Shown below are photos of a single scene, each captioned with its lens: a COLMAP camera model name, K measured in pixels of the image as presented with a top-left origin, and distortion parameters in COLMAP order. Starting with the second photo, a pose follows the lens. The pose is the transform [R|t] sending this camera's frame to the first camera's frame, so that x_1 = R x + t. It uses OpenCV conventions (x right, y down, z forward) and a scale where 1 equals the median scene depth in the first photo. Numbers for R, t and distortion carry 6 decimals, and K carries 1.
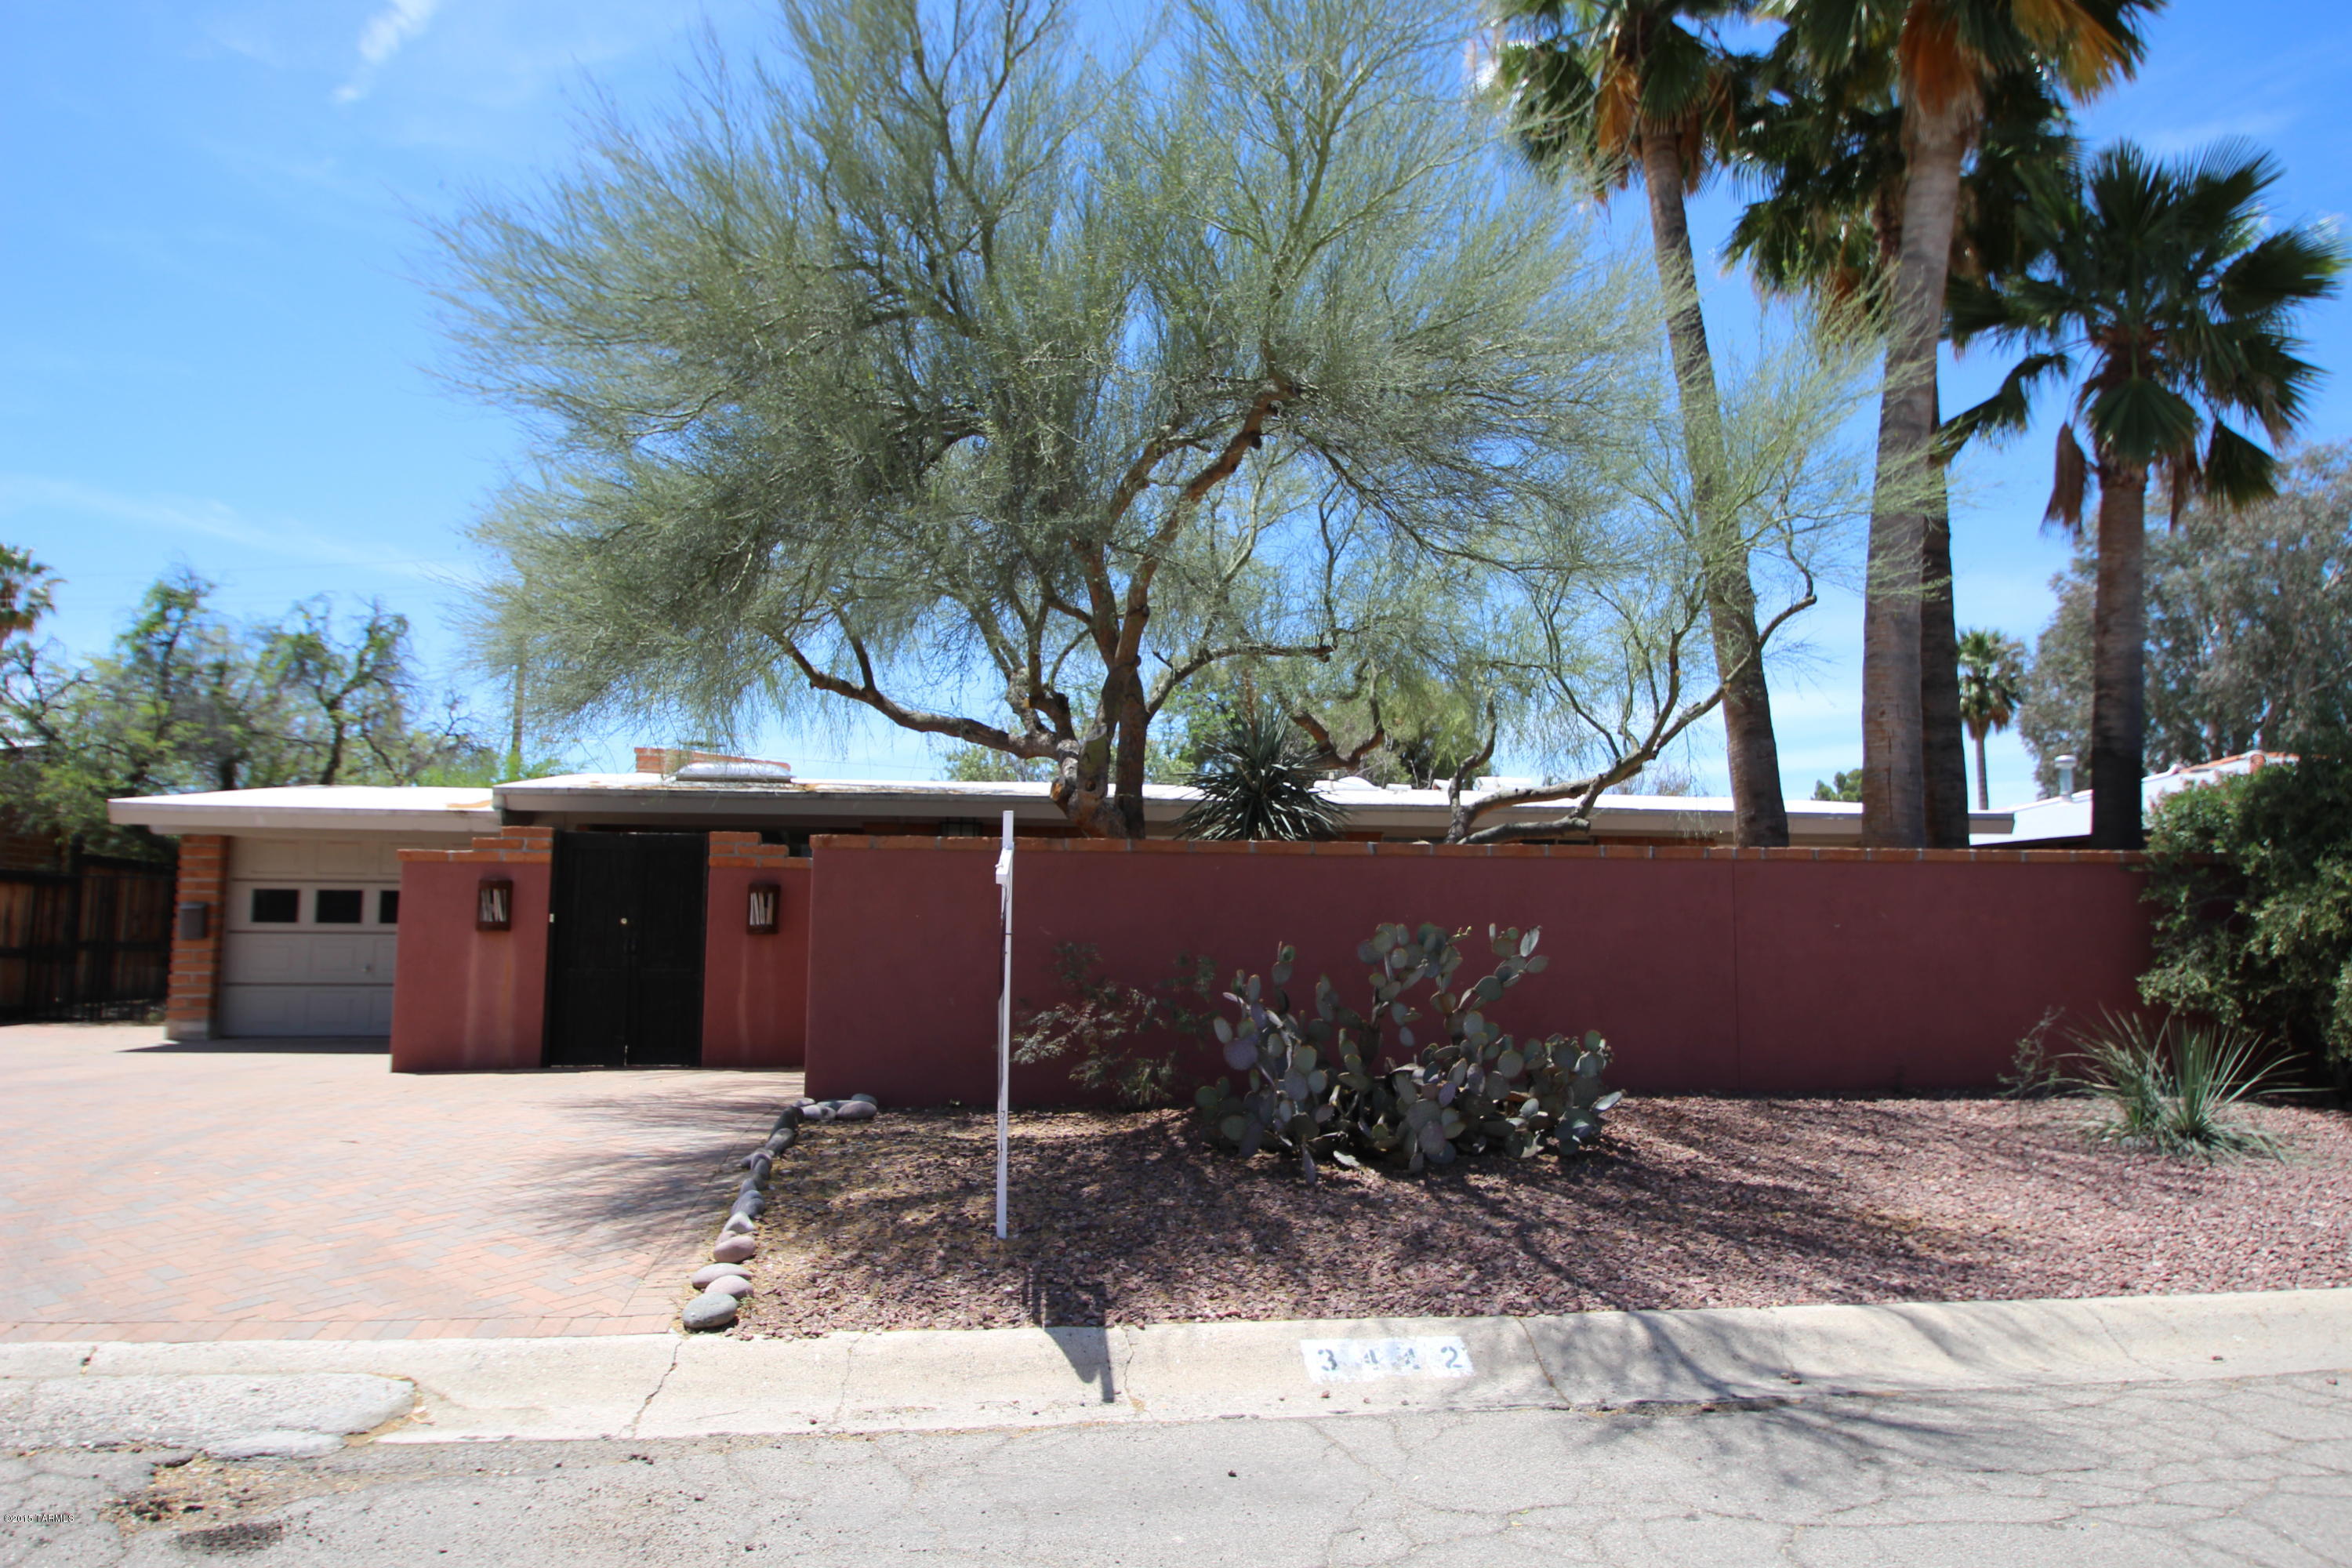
lens RADIAL K [[1539.4, 0, 1176.0], [0, 1539.4, 784.0], [0, 0, 1]] dist [-0.053391, -0.000038]
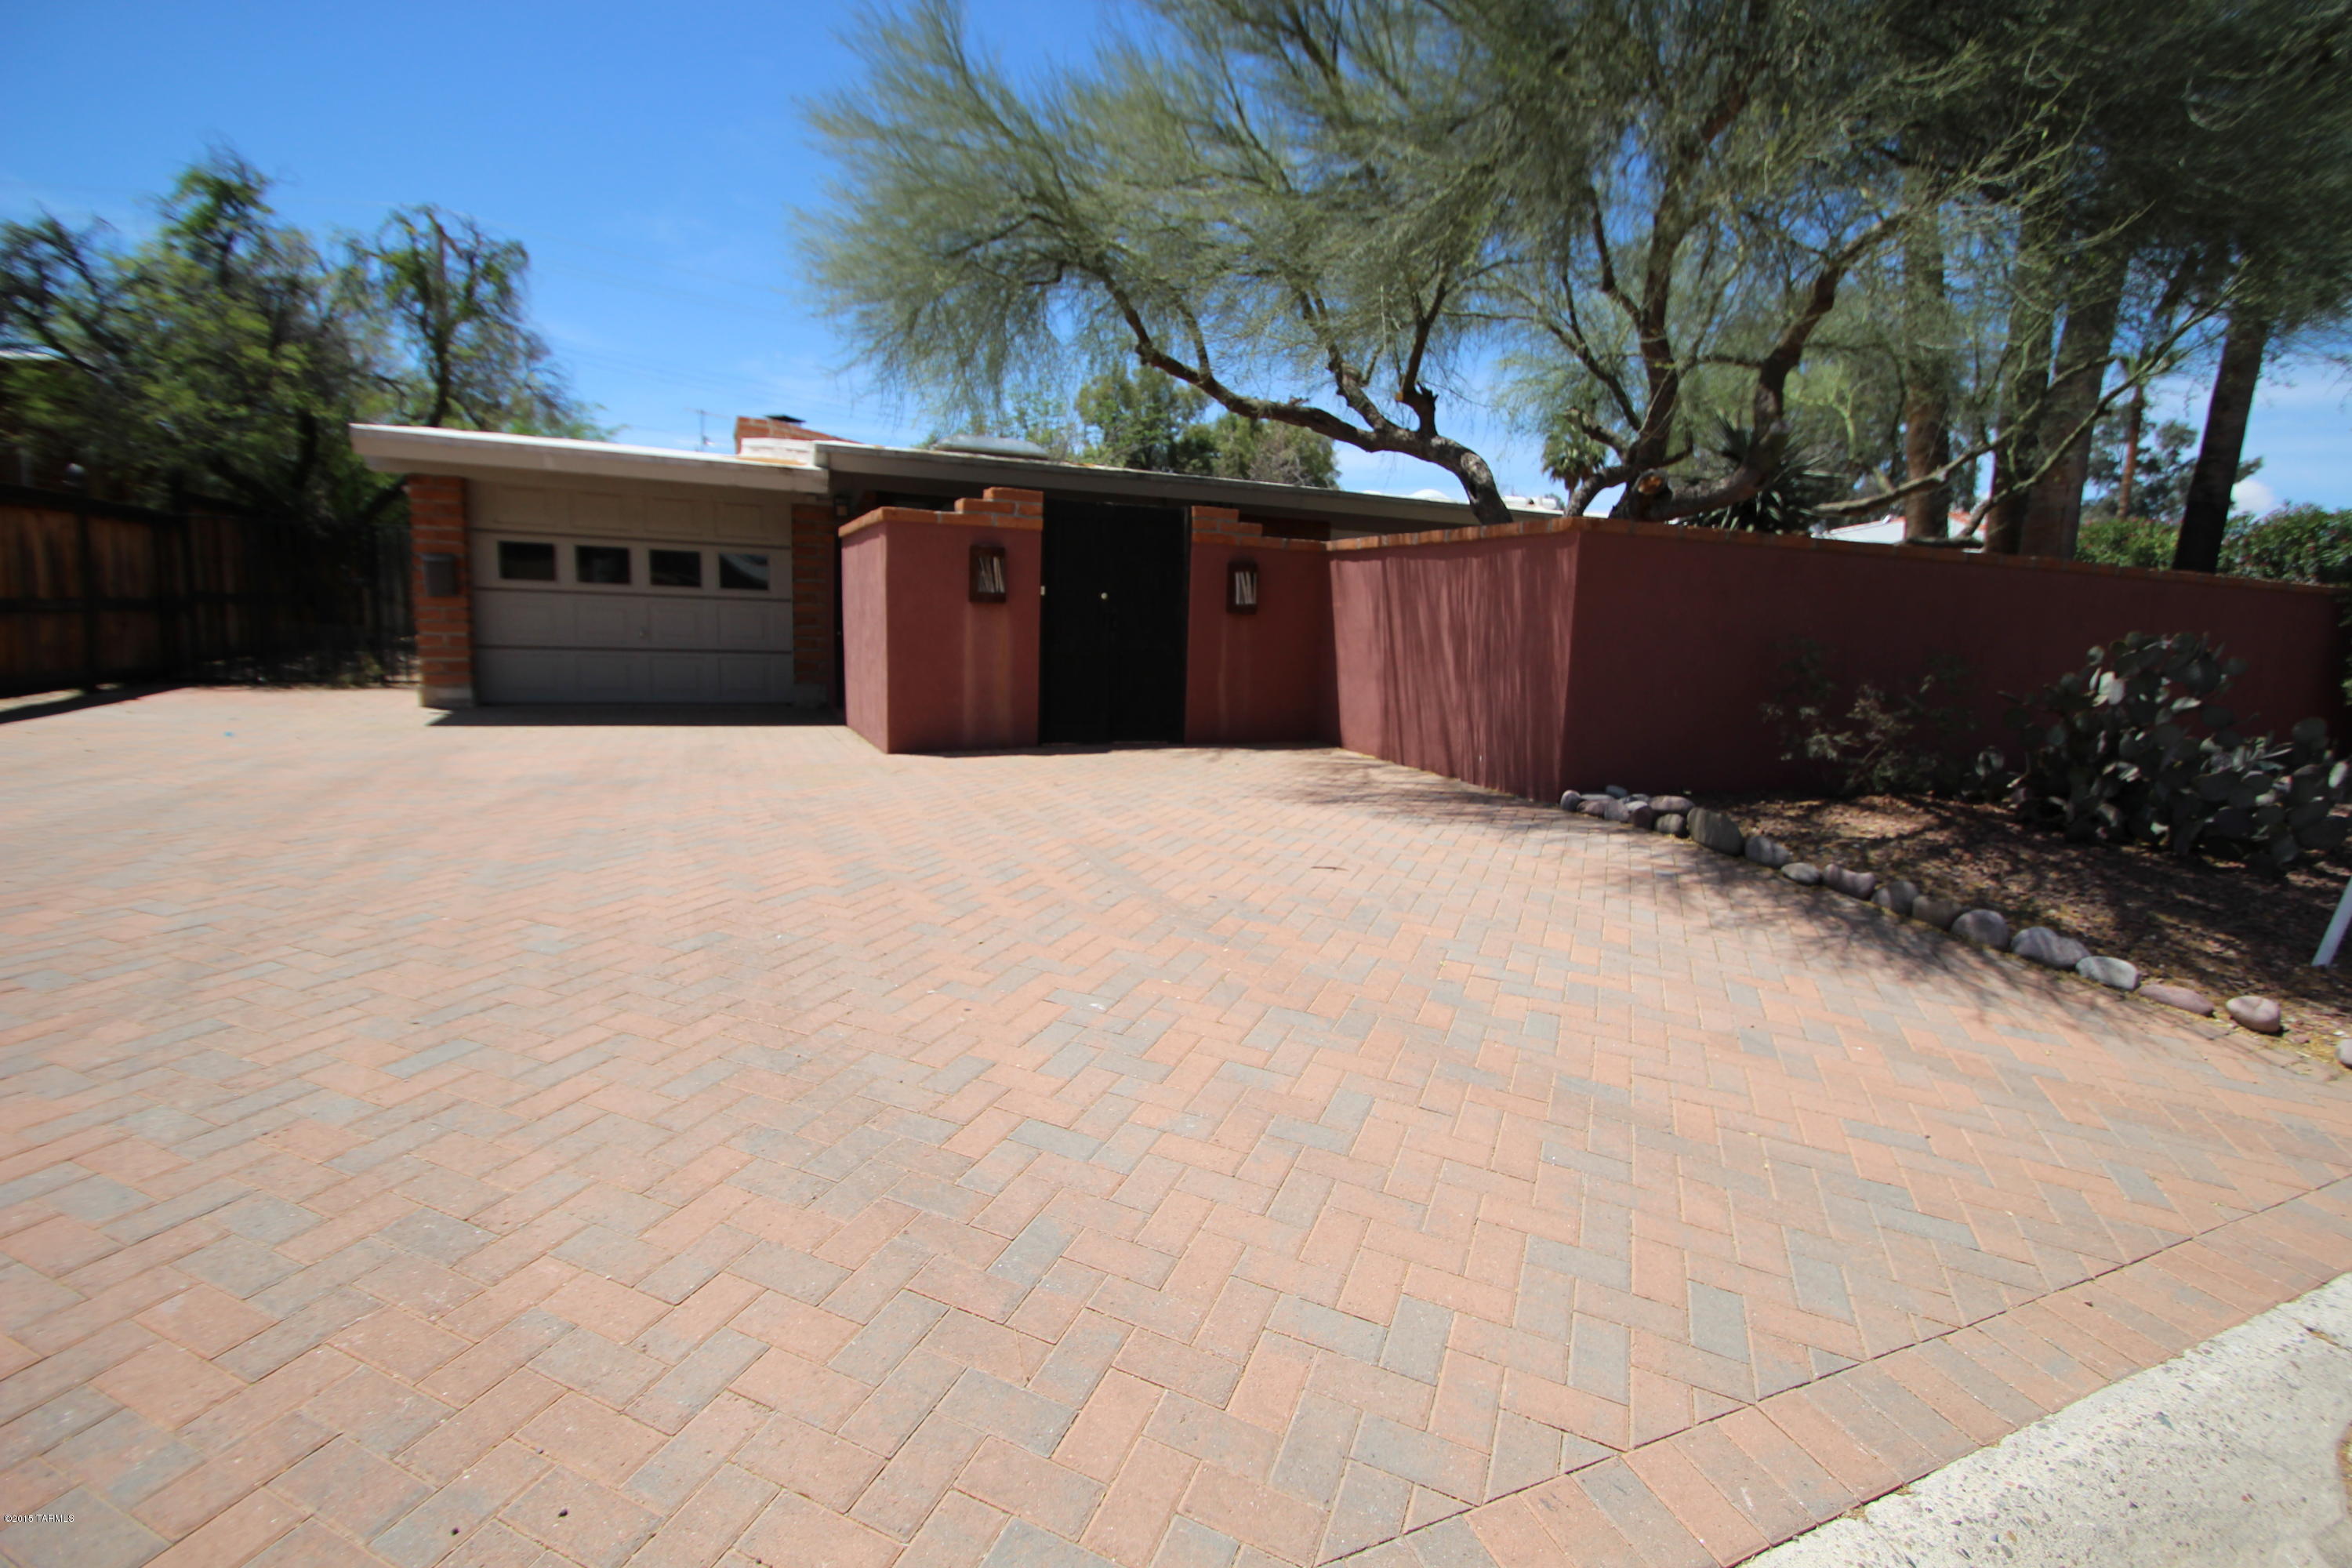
lens RADIAL K [[1102.5, 0, 1215.4], [0, 1102.5, 771.8], [0, 0, 1]] dist [0.010604, -0.009715]
pose [[0.963747, -0.007057, 0.266726, -0.393004], [-0.057948, 0.970254, 0.235051, 0.024212], [-0.260451, -0.241986, 0.934670, 0.247759]]
